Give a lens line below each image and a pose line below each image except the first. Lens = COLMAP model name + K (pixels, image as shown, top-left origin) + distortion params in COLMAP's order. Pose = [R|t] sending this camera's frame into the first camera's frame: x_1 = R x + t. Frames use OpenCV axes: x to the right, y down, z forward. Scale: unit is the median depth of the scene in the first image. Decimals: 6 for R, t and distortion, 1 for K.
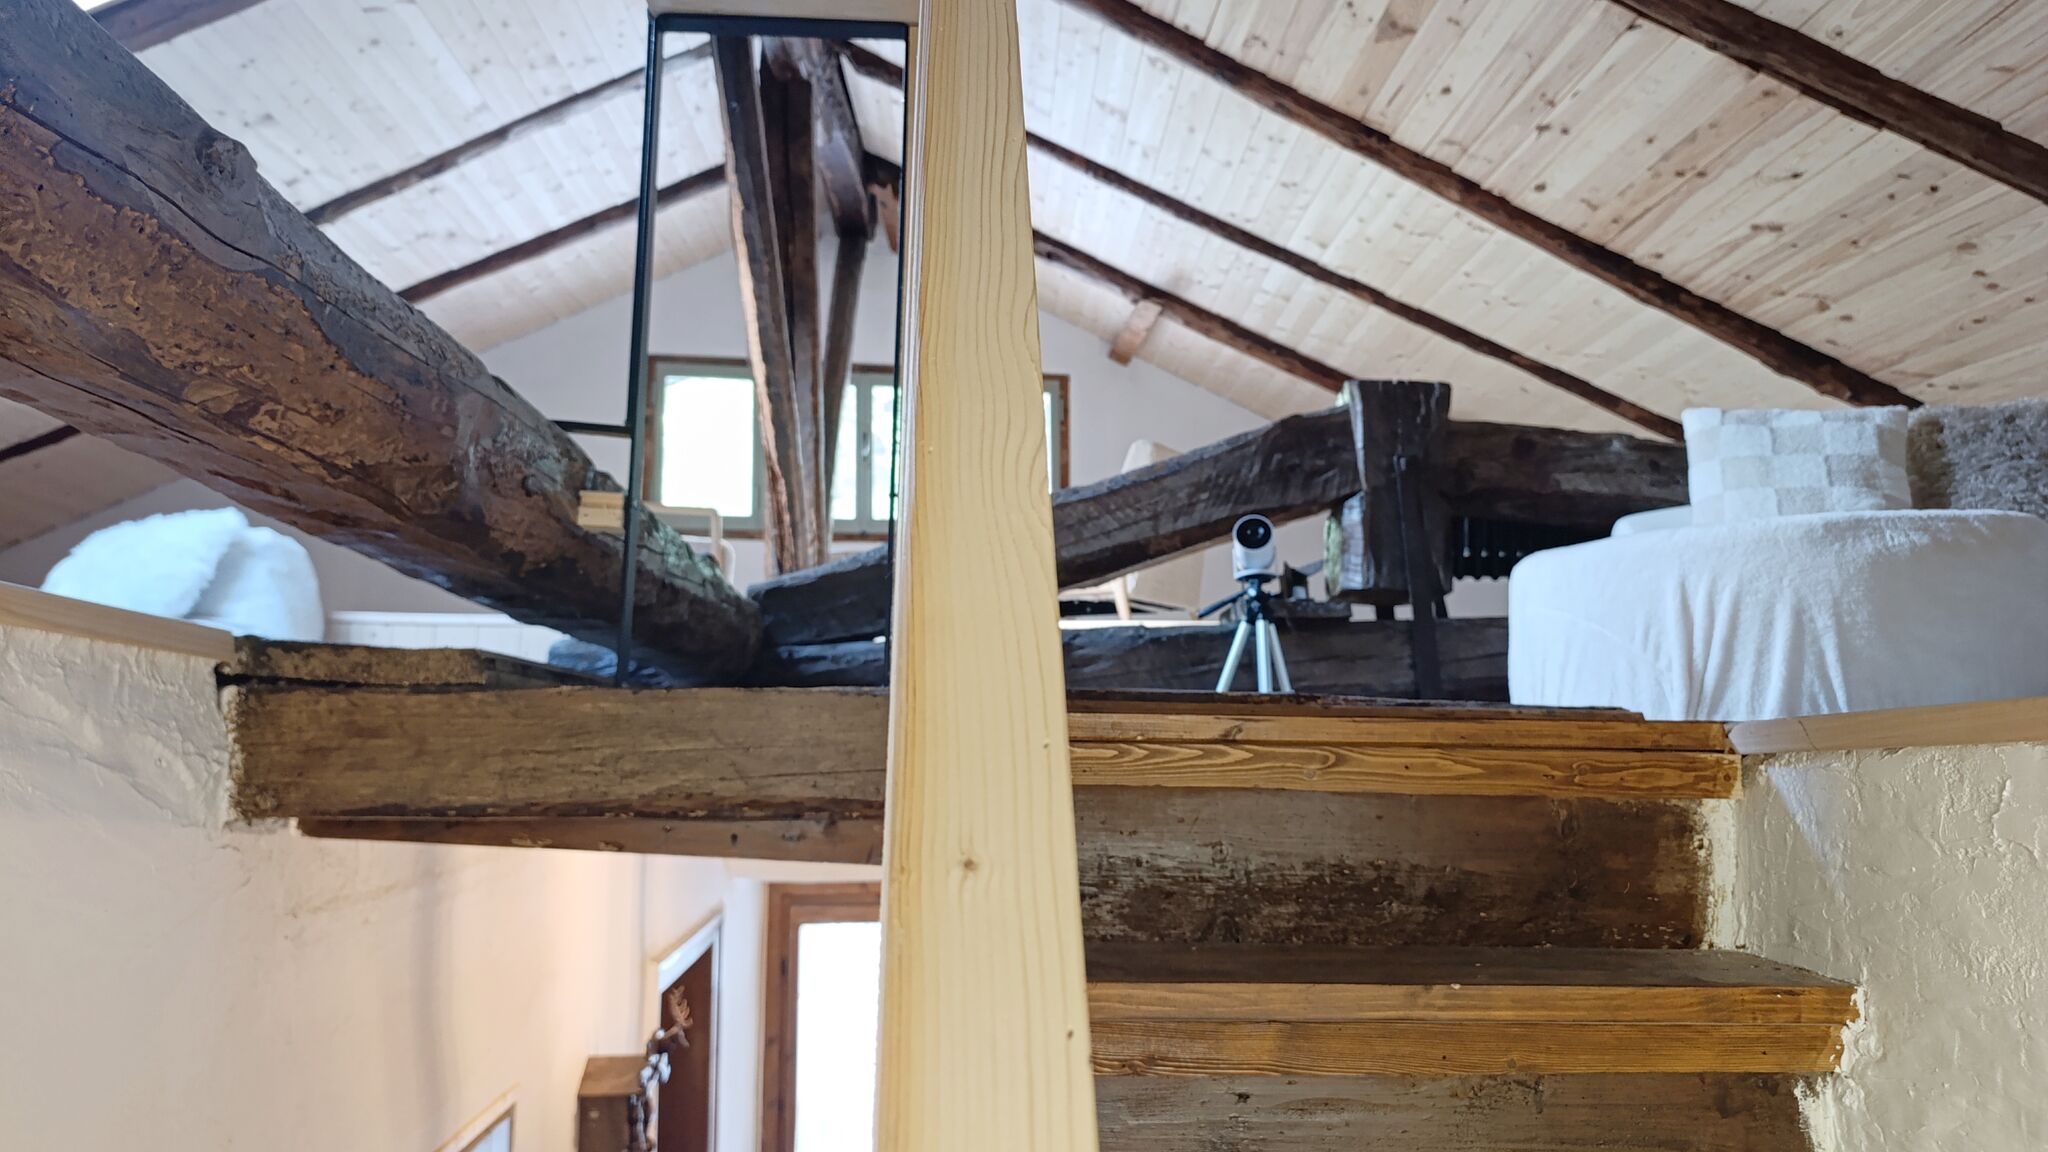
lens RADIAL K [[1430.9, 0, 1035.0], [0, 1430.9, 543.3], [0, 0, 1]] dist [0.041528, -0.048945]
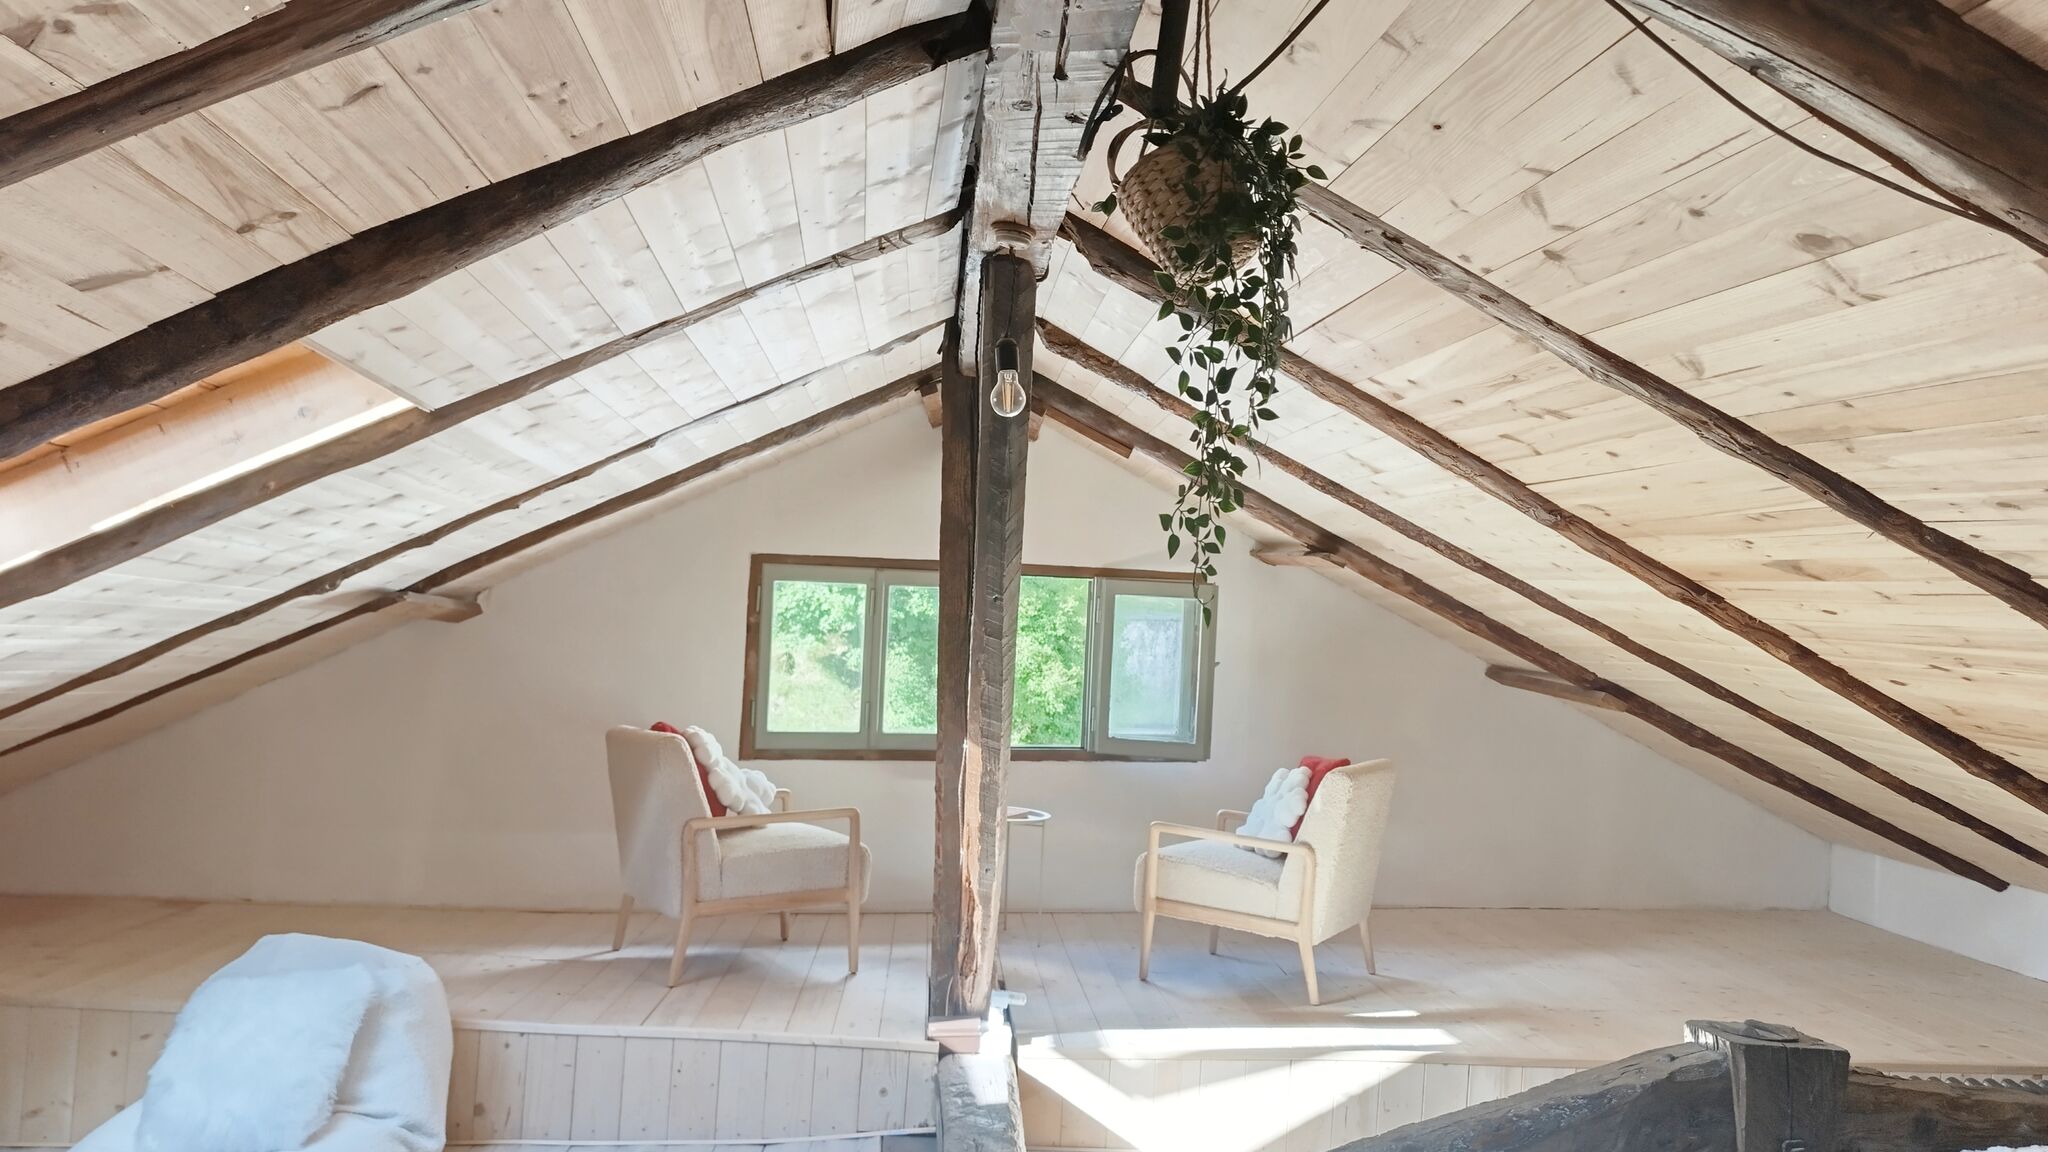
lens RADIAL K [[1430.9, 0, 1035.0], [0, 1430.9, 543.3], [0, 0, 1]] dist [0.041528, -0.048945]
pose [[0.997802, 0.047199, 0.046517, -0.252461], [-0.053521, 0.987882, 0.145685, -0.512372], [-0.039077, -0.147855, 0.988237, 0.208336]]
